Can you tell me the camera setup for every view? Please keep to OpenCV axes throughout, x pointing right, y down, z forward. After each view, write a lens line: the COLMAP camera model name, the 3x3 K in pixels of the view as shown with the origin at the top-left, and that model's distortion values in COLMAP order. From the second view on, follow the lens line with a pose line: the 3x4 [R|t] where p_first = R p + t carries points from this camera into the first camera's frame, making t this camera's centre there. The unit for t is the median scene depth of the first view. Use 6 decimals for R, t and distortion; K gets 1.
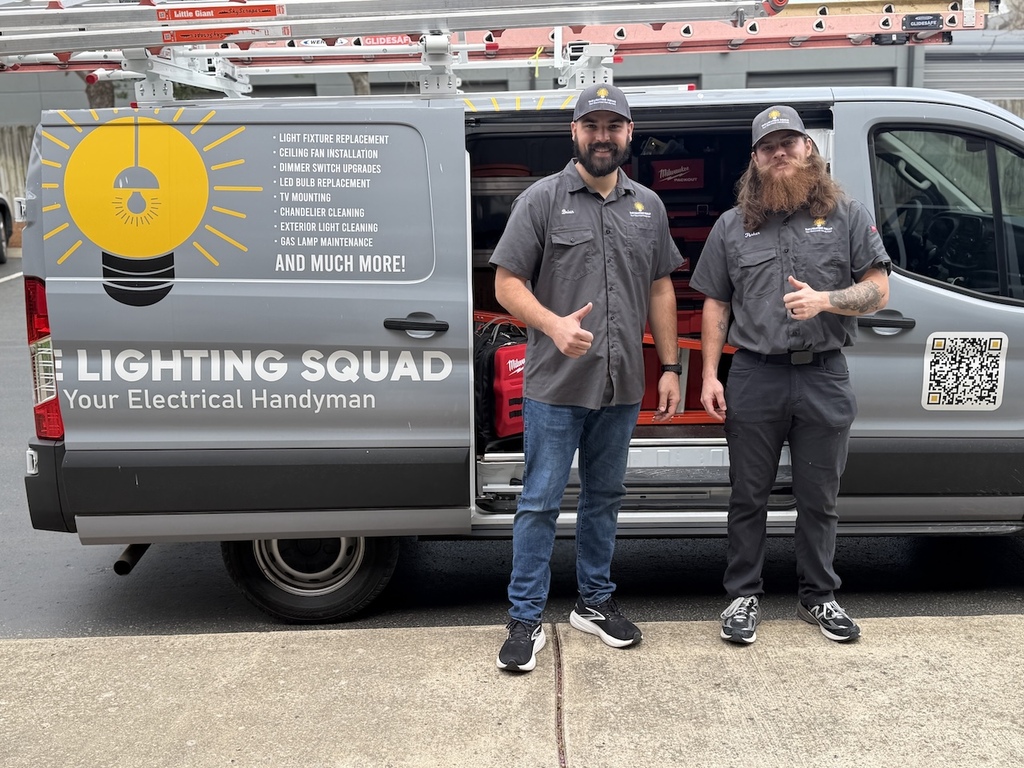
lens RADIAL K [[1143.2, 0, 511.2], [0, 1143.2, 374.8], [0, 0, 1]] dist [-0.037354, 0.000000]
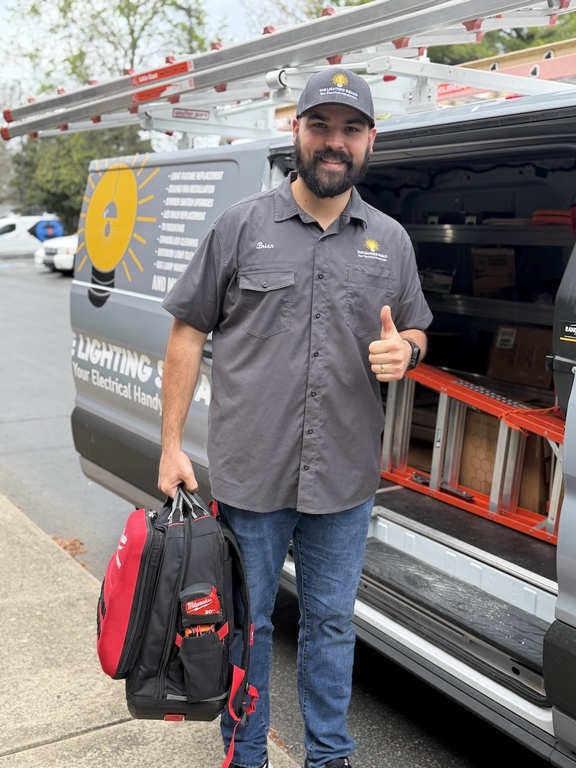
lens RADIAL K [[857.4, 0, 286.1], [0, 857.4, 384.5], [0, 0, 1]] dist [-0.037354, 0.000000]
pose [[0.545995, 0.166878, -0.821000, 0.607569], [-0.179272, 0.980535, 0.080082, -0.089707], [0.818383, 0.103458, 0.565283, 0.619015]]
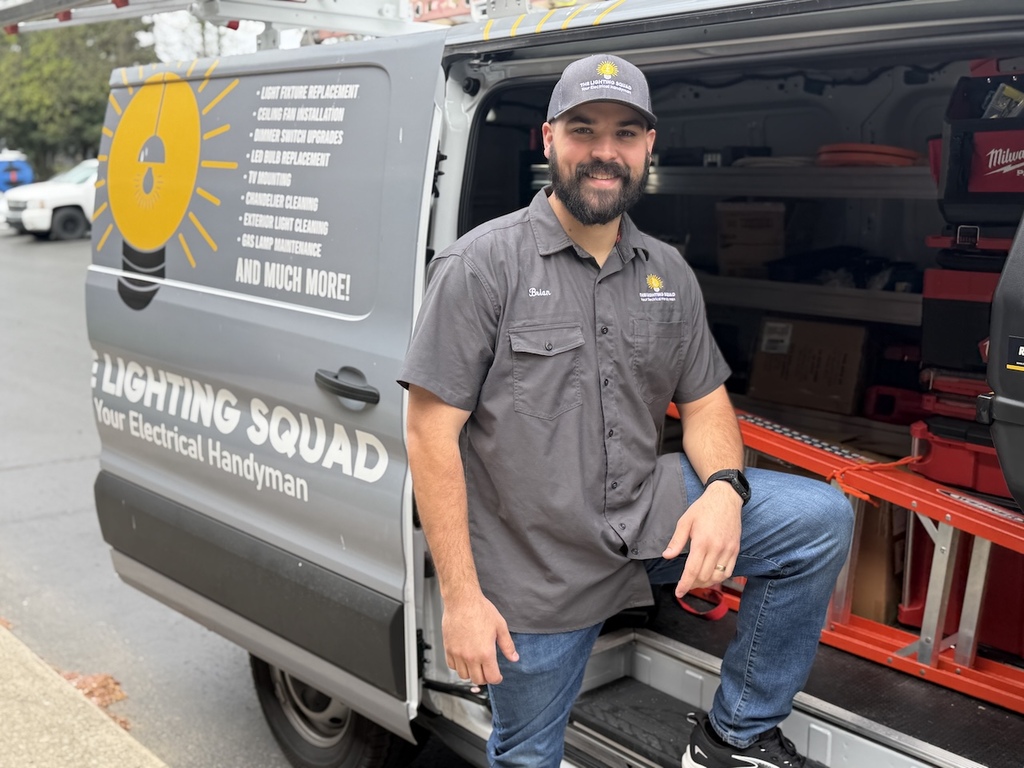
lens RADIAL K [[1143.2, 0, 513.5], [0, 1143.2, 388.1], [0, 0, 1]] dist [-0.037354, 0.000000]
pose [[0.663420, 0.153945, -0.732240, 0.436603], [-0.153052, 0.985835, 0.068592, -0.100008], [0.732427, 0.066565, 0.677584, 0.645160]]
